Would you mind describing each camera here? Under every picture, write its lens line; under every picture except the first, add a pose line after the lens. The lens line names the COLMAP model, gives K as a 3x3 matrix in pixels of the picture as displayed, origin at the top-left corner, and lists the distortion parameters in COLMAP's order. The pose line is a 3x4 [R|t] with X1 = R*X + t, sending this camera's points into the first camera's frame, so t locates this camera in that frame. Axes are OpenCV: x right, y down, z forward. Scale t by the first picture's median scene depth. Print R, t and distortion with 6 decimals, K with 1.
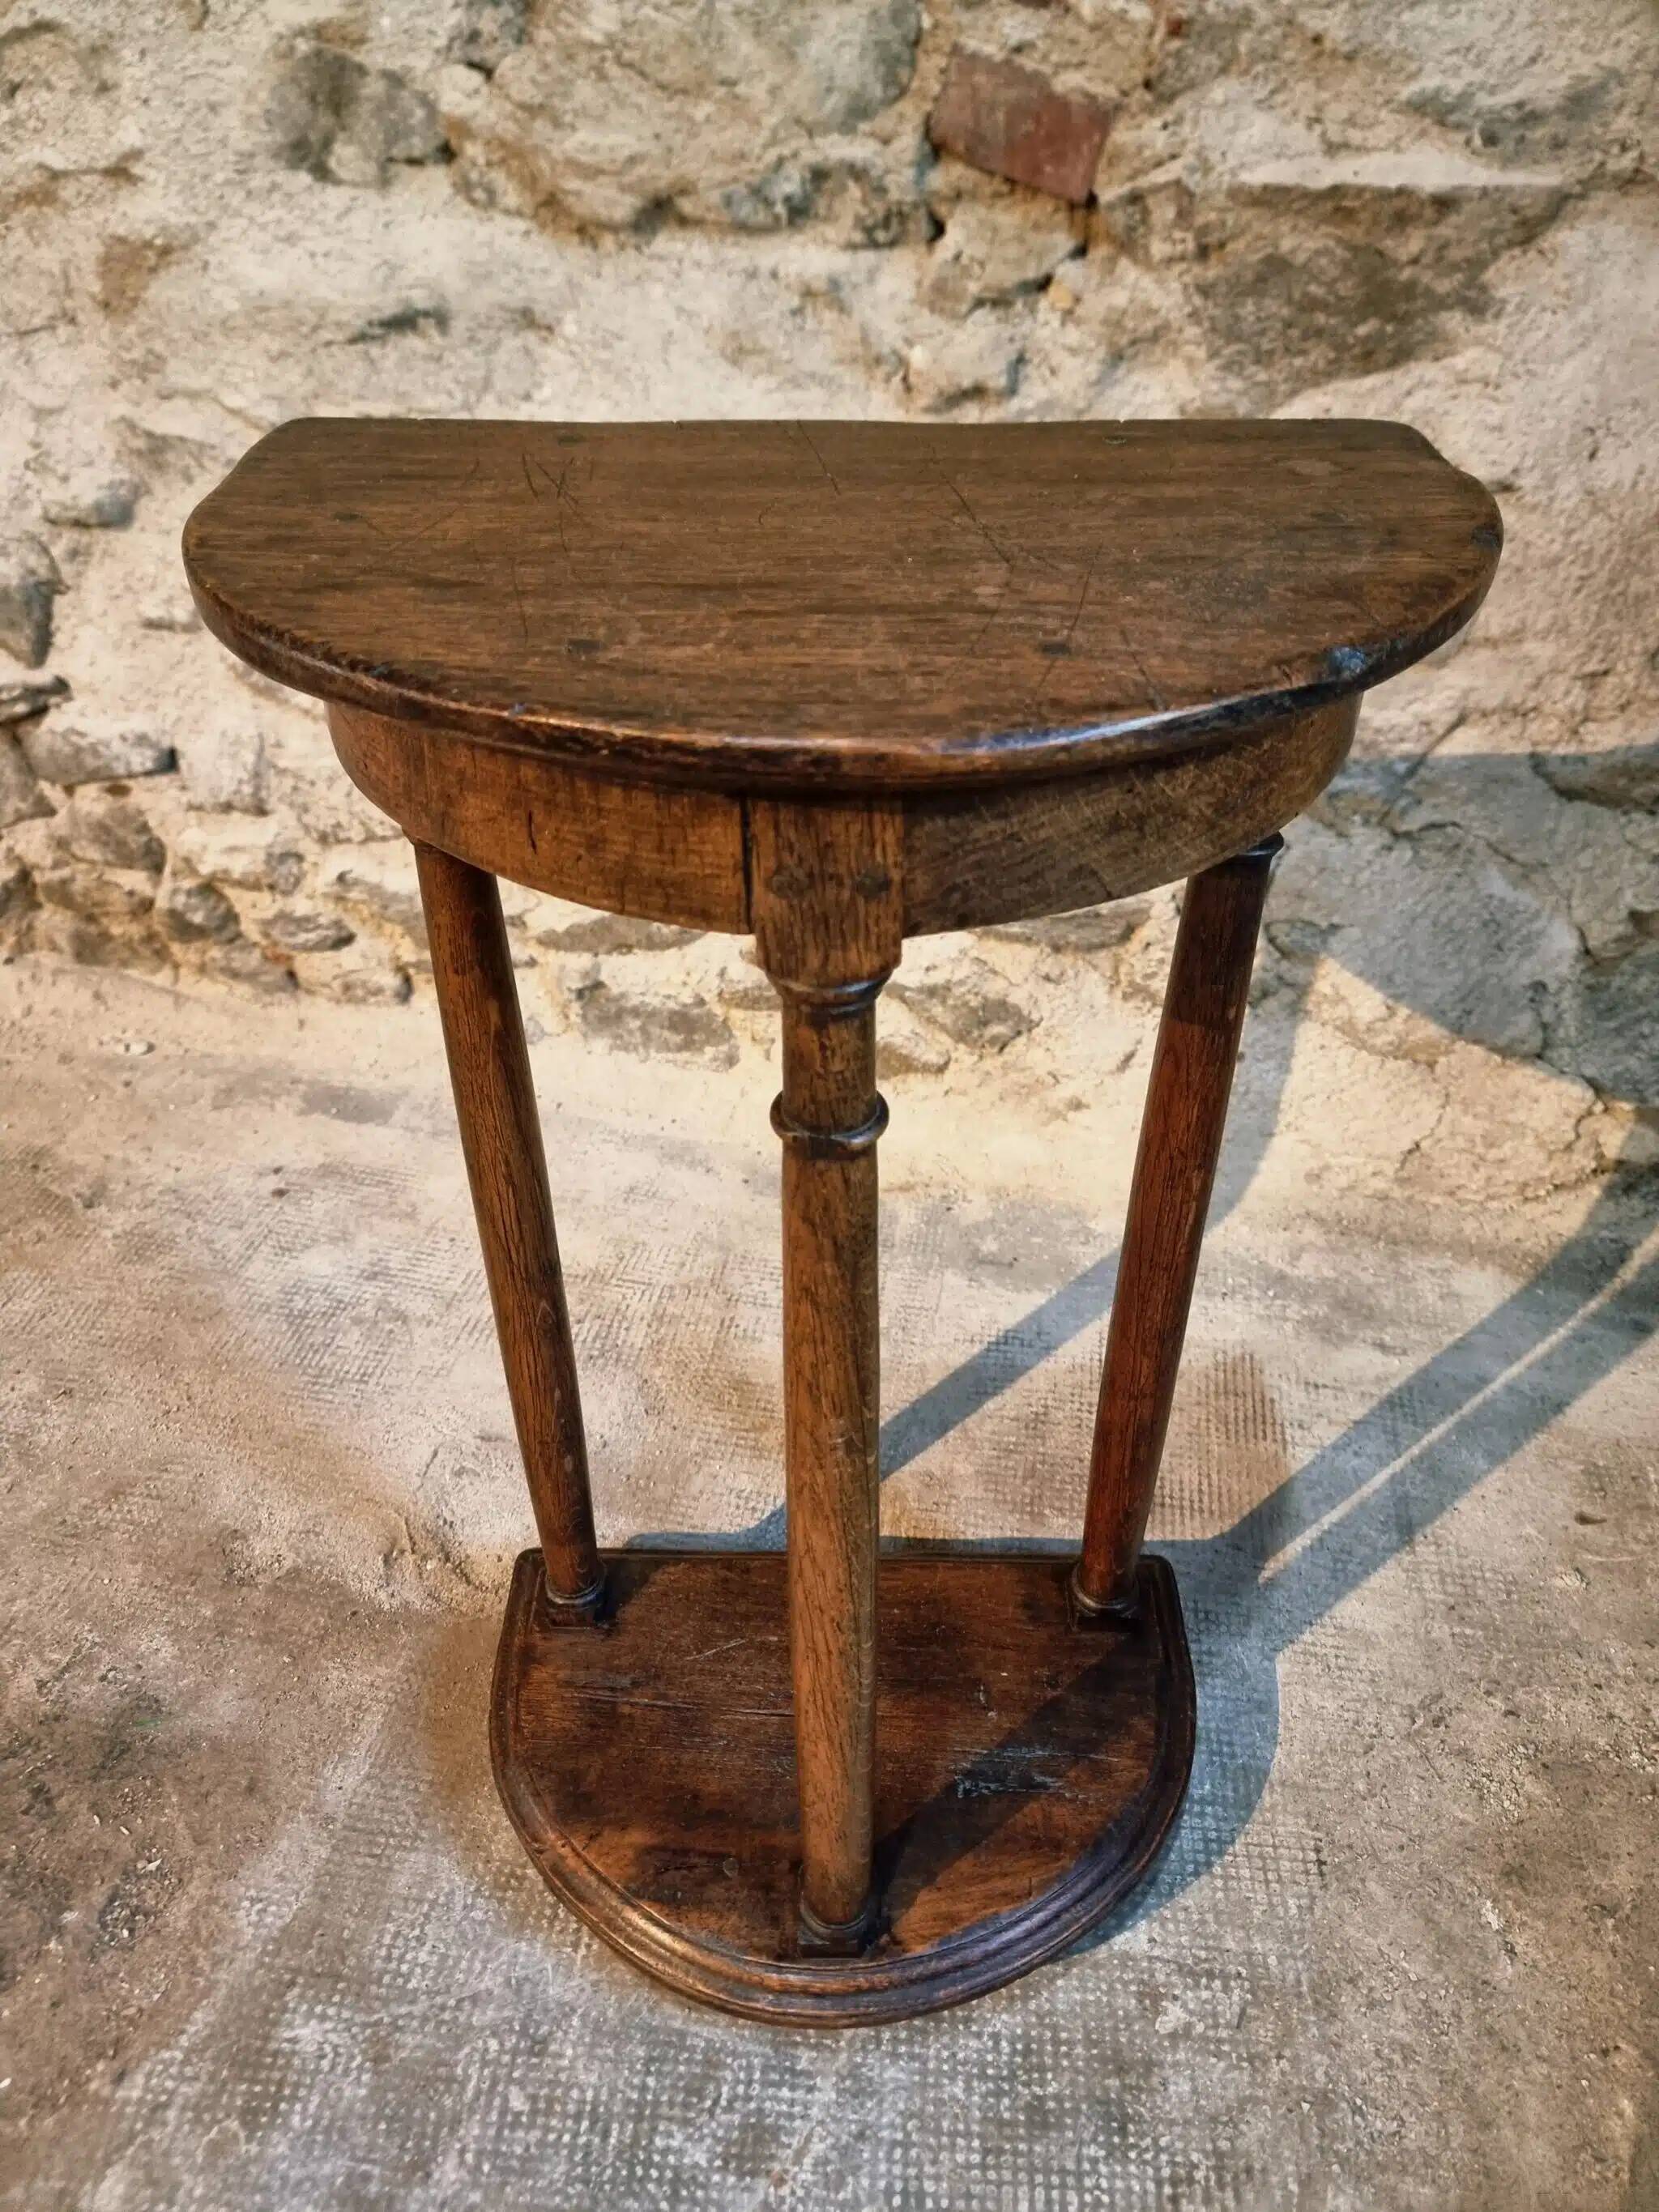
lens RADIAL K [[1562.9, 0, 809.8], [0, 1562.9, 1122.7], [0, 0, 1]] dist [0.061106, -0.065932]
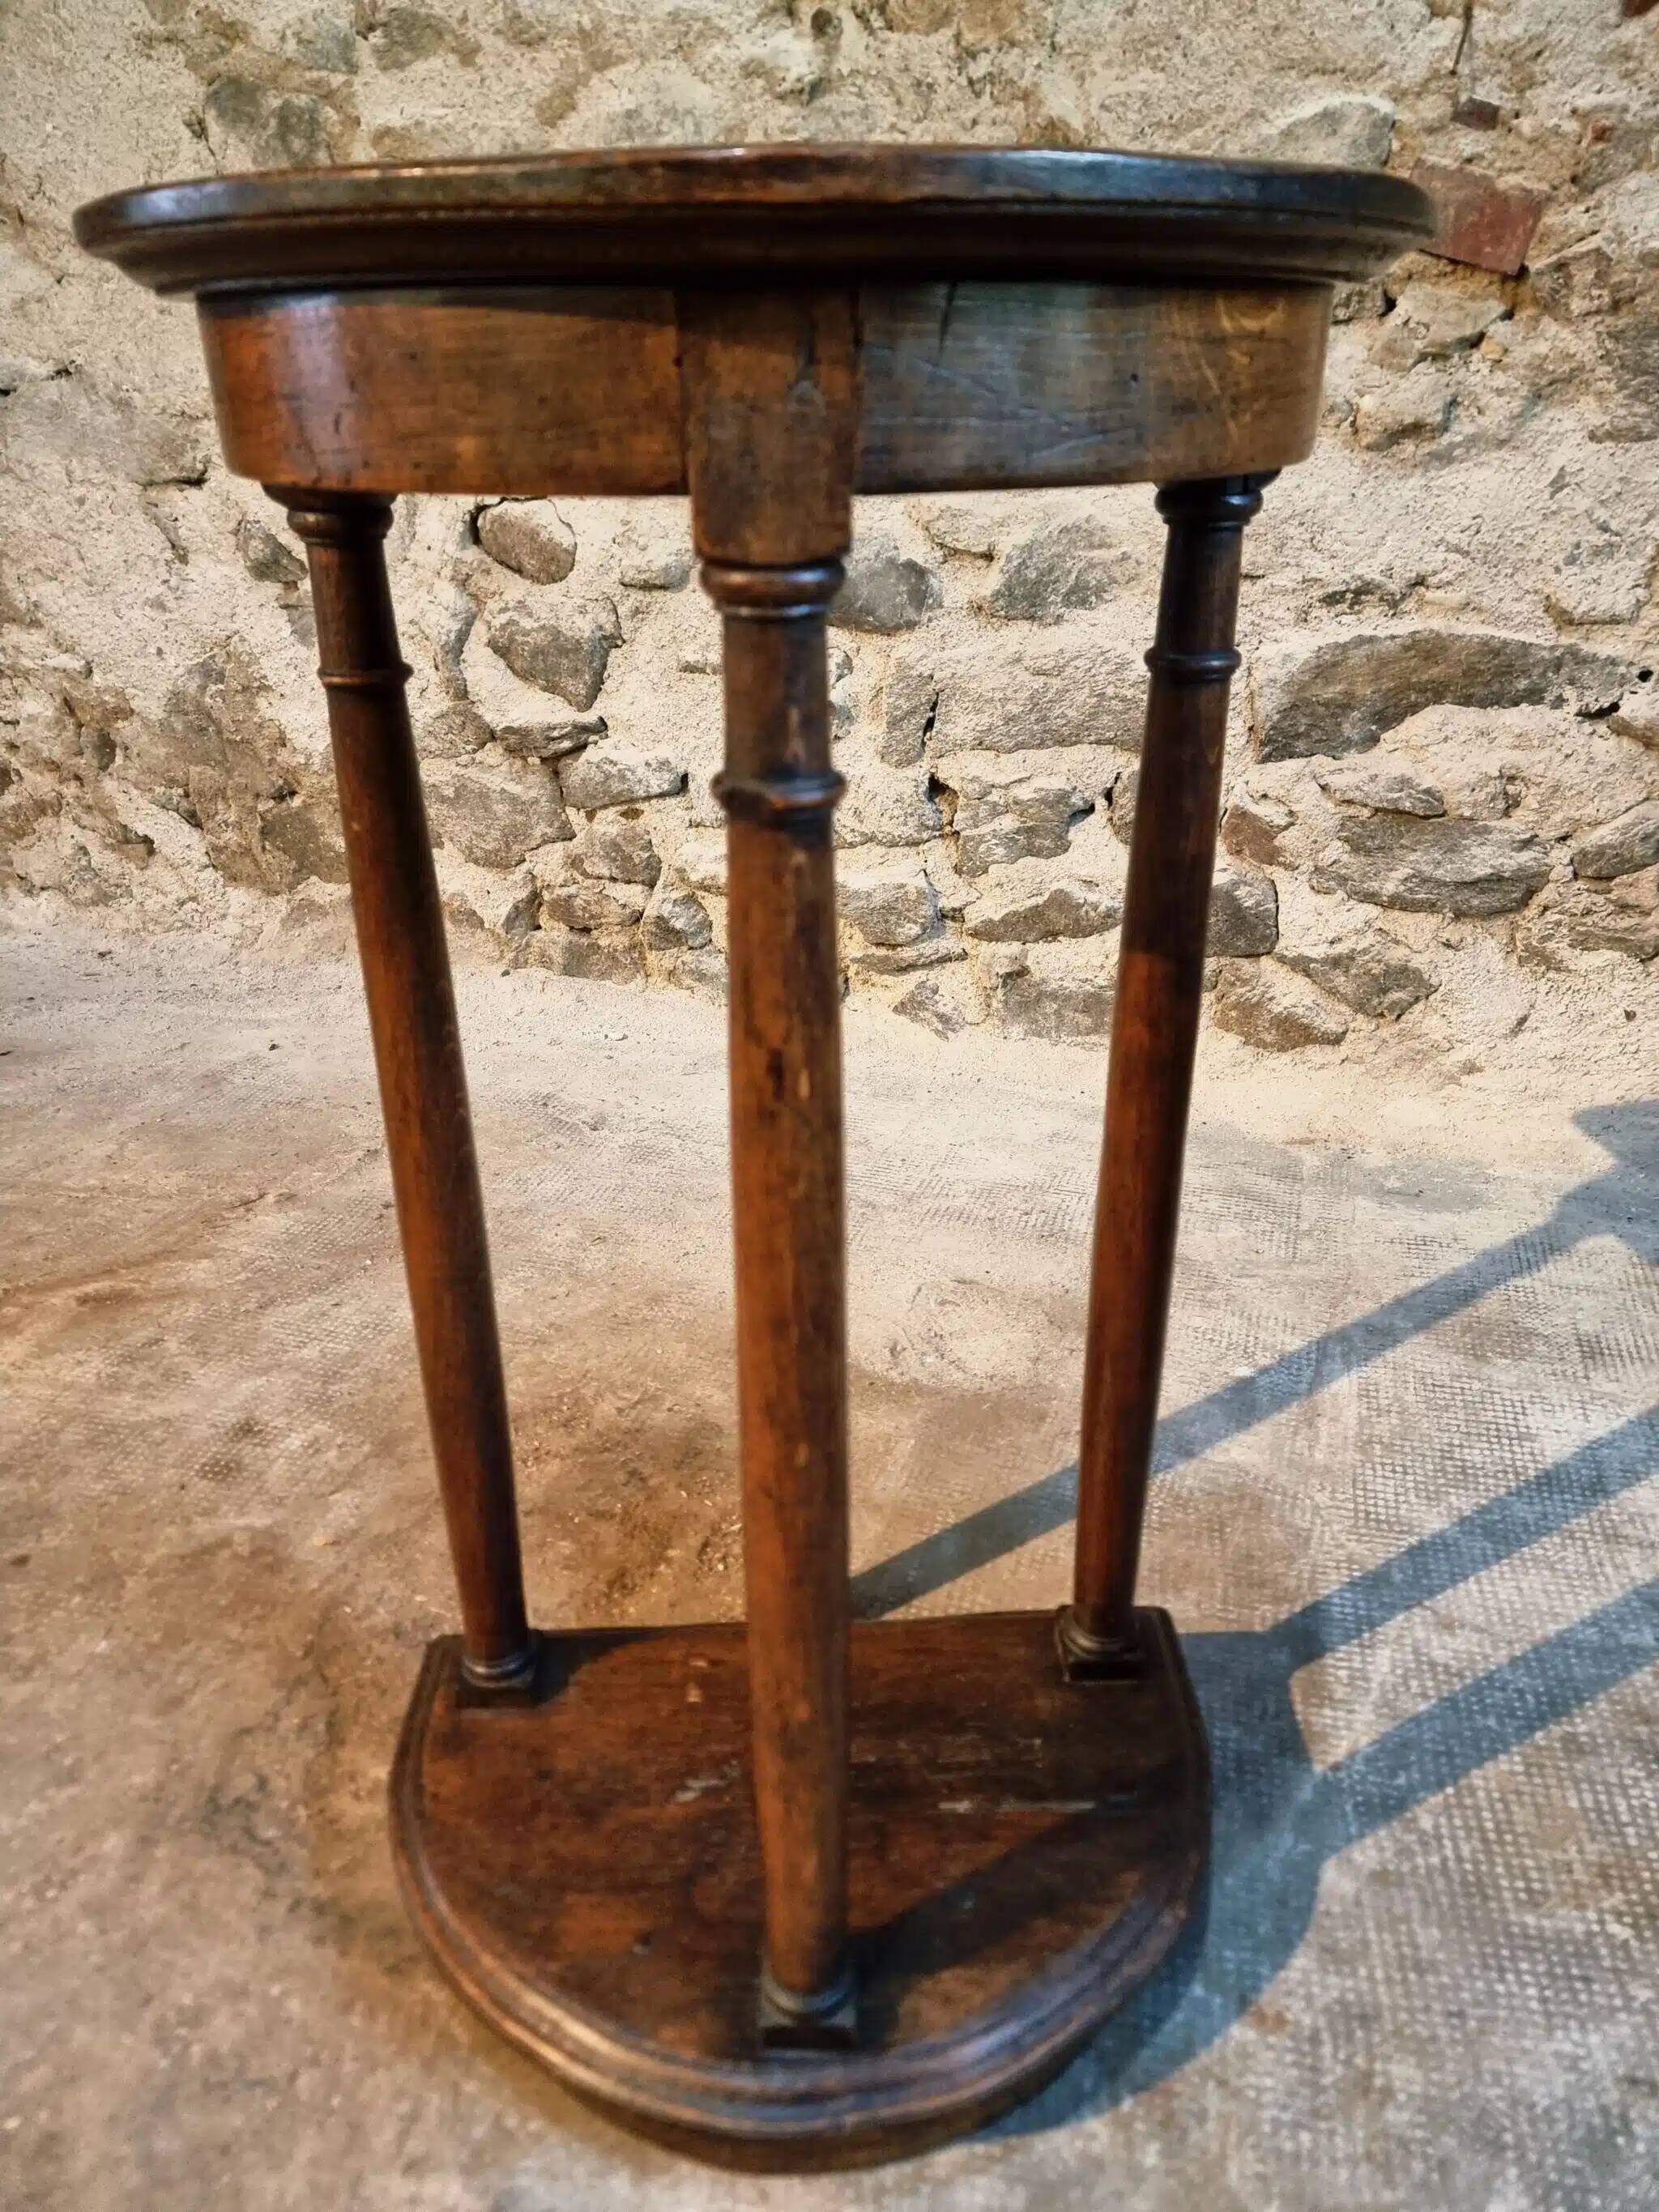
lens RADIAL K [[1548.4, 0, 833.1], [0, 1548.4, 1121.3], [0, 0, 1]] dist [0.074756, -0.072917]
pose [[0.993191, 0.033846, -0.111470, -0.196570], [-0.055299, 0.979163, -0.195404, 0.345301], [0.102533, 0.200238, 0.974367, -0.147738]]
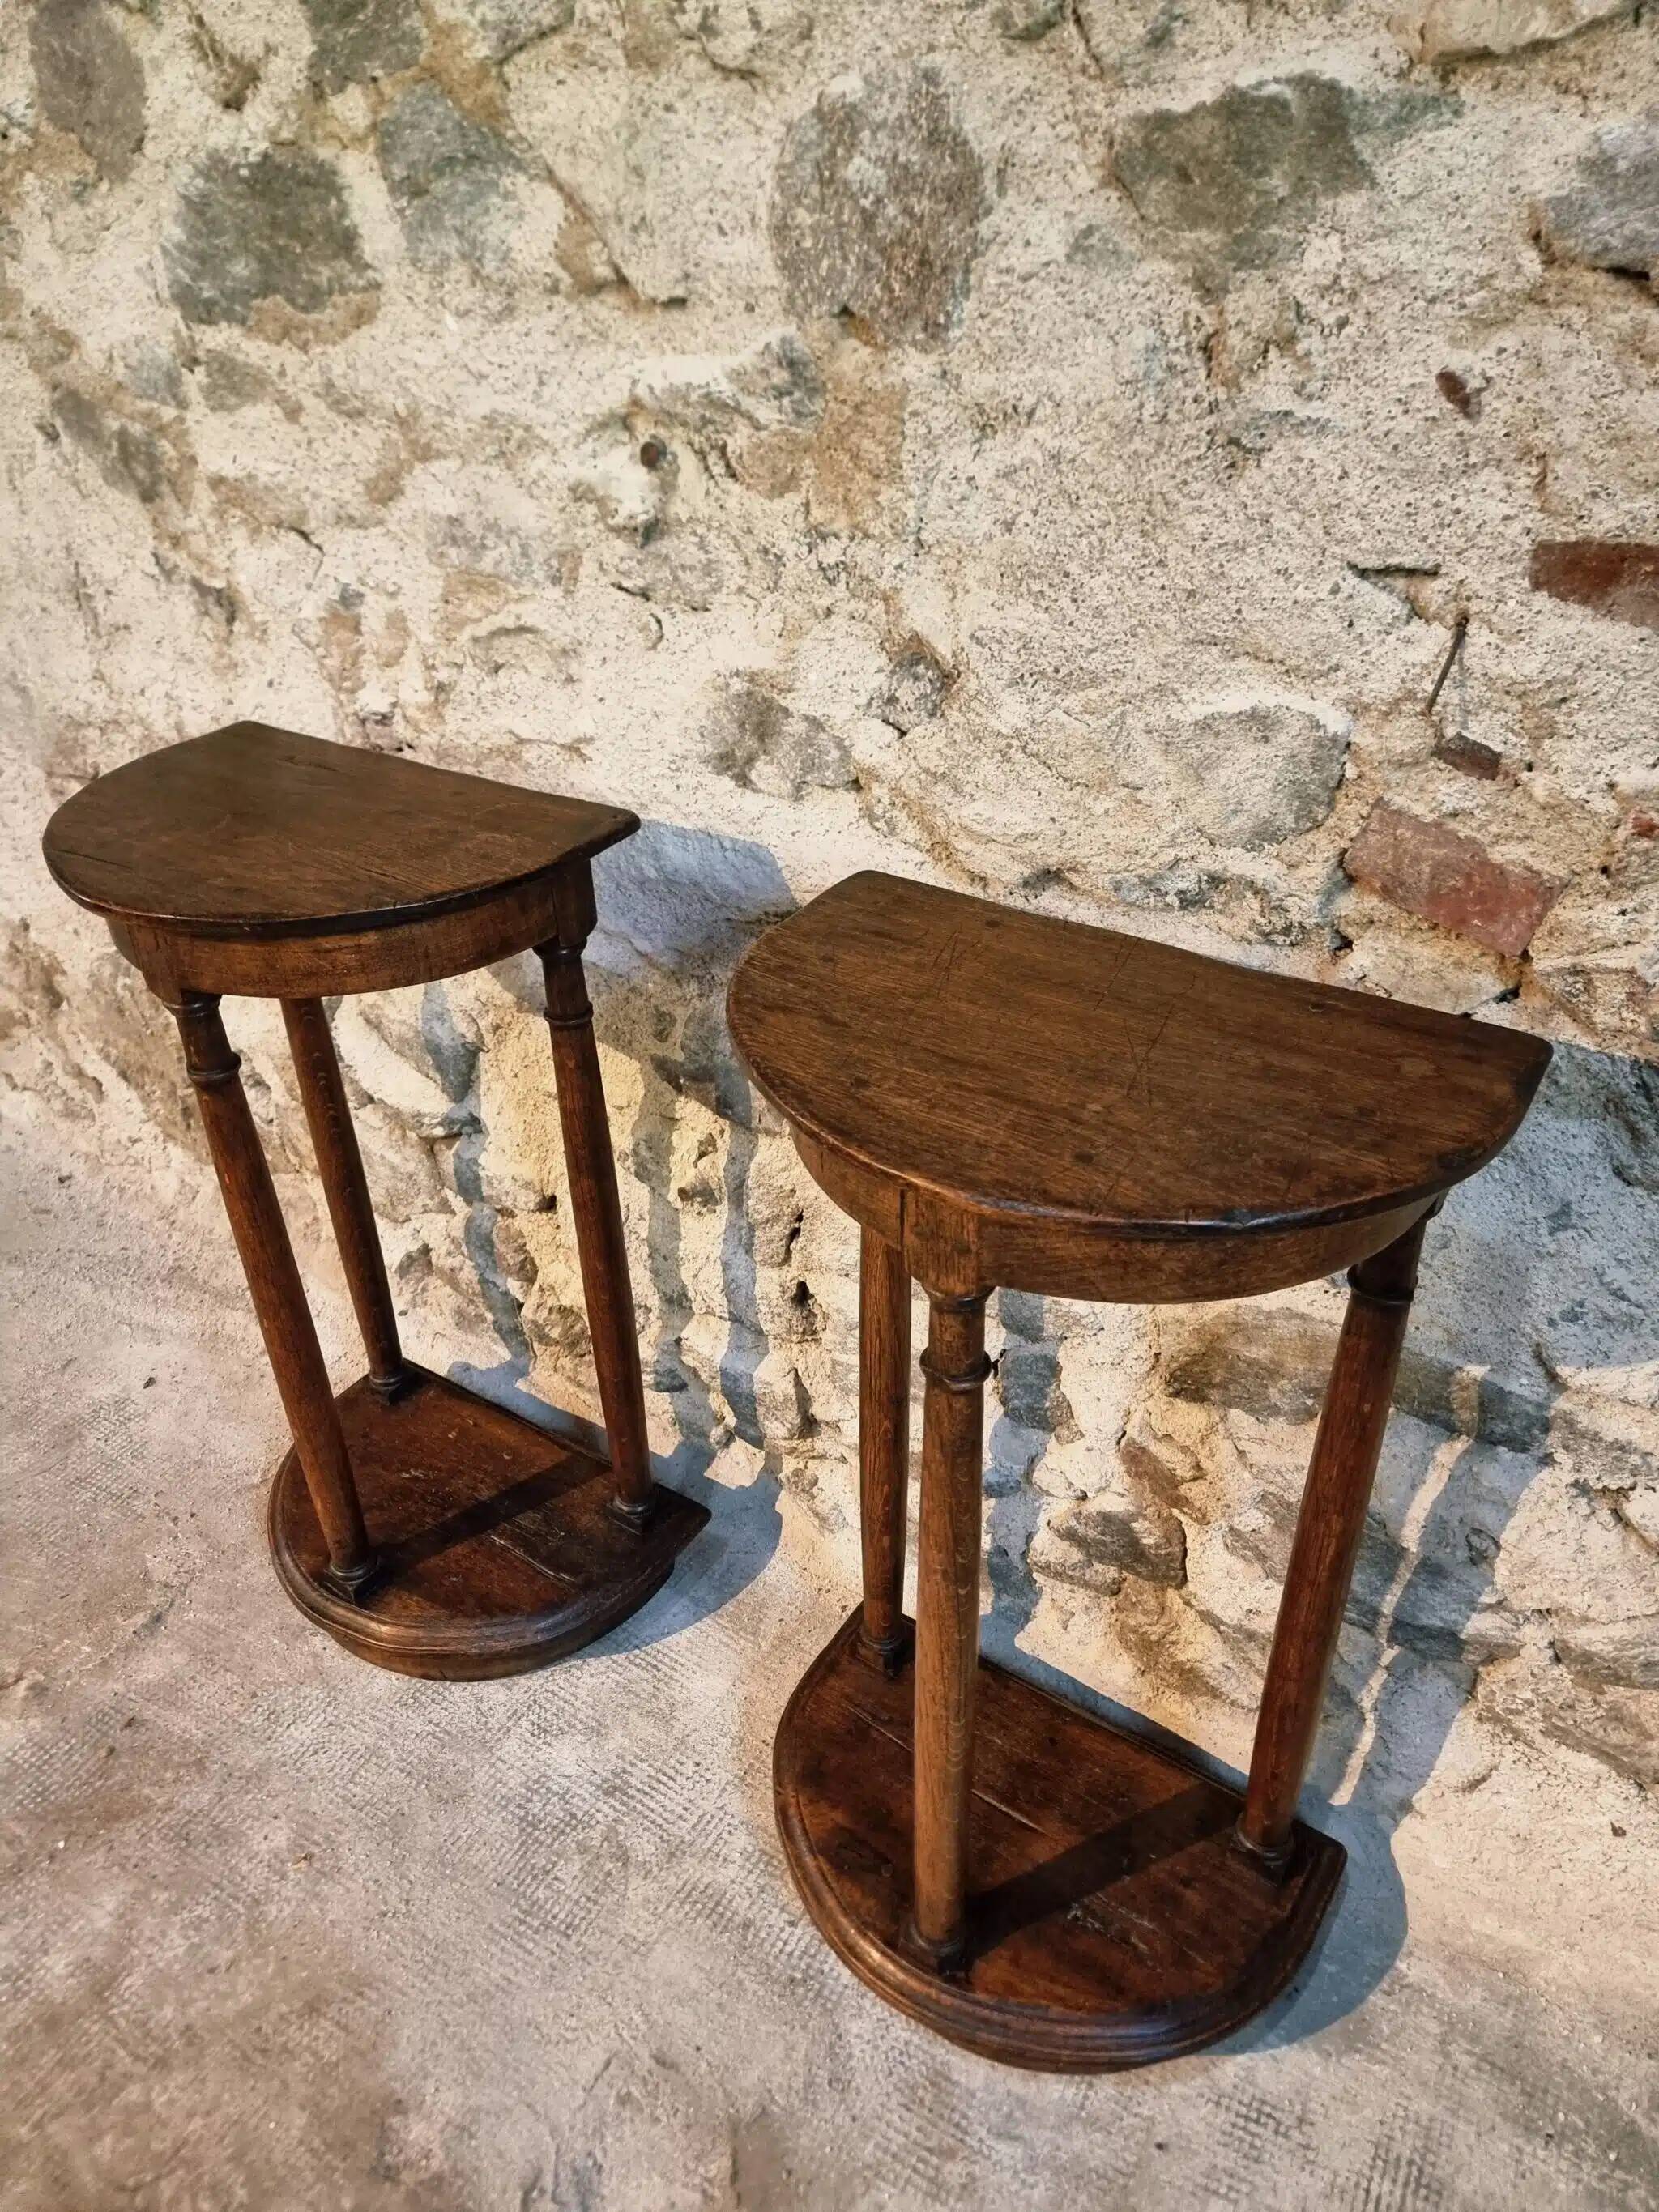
lens RADIAL K [[1550.4, 0, 799.5], [0, 1550.4, 1114.0], [0, 0, 1]] dist [0.064521, -0.060875]
pose [[0.941838, 0.162029, -0.294429, 0.065232], [-0.185731, 0.981104, -0.054212, -0.356083], [0.280082, 0.105743, 0.954134, 0.065400]]
